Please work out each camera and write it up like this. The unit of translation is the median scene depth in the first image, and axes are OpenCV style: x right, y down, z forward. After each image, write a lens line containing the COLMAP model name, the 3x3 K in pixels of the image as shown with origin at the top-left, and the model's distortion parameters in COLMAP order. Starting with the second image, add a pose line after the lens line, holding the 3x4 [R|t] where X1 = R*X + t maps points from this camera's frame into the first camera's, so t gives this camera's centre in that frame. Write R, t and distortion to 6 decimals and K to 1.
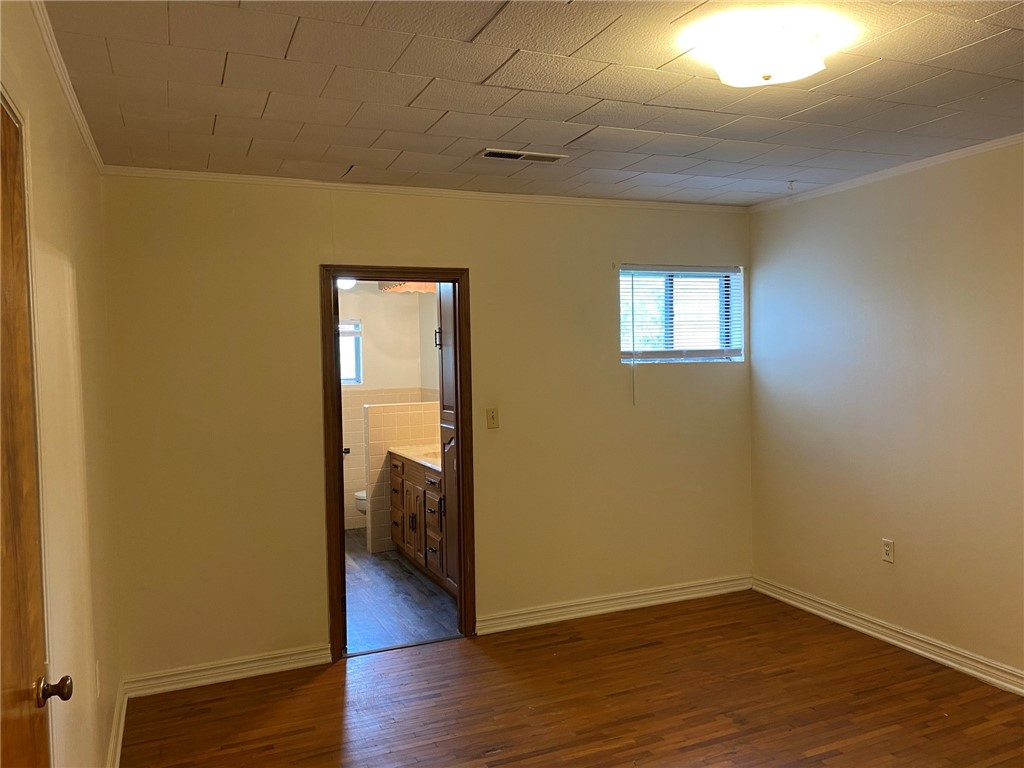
lens RADIAL K [[773.4, 0, 510.1], [0, 773.4, 383.7], [0, 0, 1]] dist [0.031429, -0.052290]
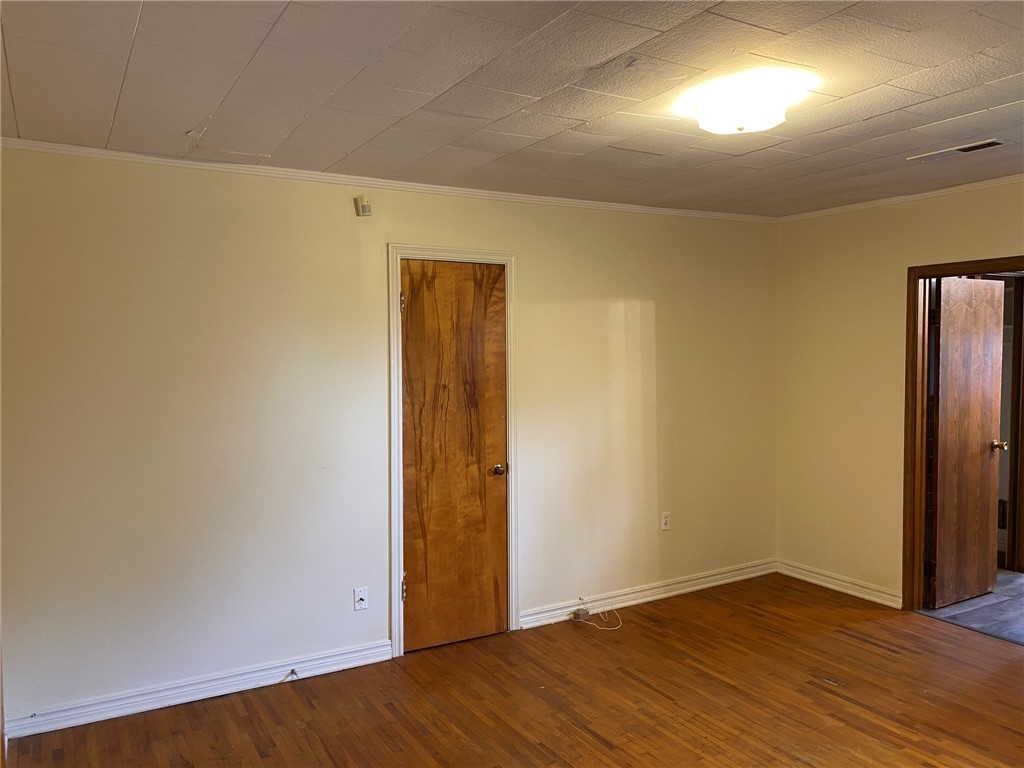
lens RADIAL K [[773.4, 0, 512.7], [0, 773.4, 383.3], [0, 0, 1]] dist [0.031429, -0.052290]
pose [[0.107455, 0.063143, -0.992203, 1.030240], [-0.024025, 0.997855, 0.060901, -0.045420], [0.993920, 0.017293, 0.108742, 0.353341]]
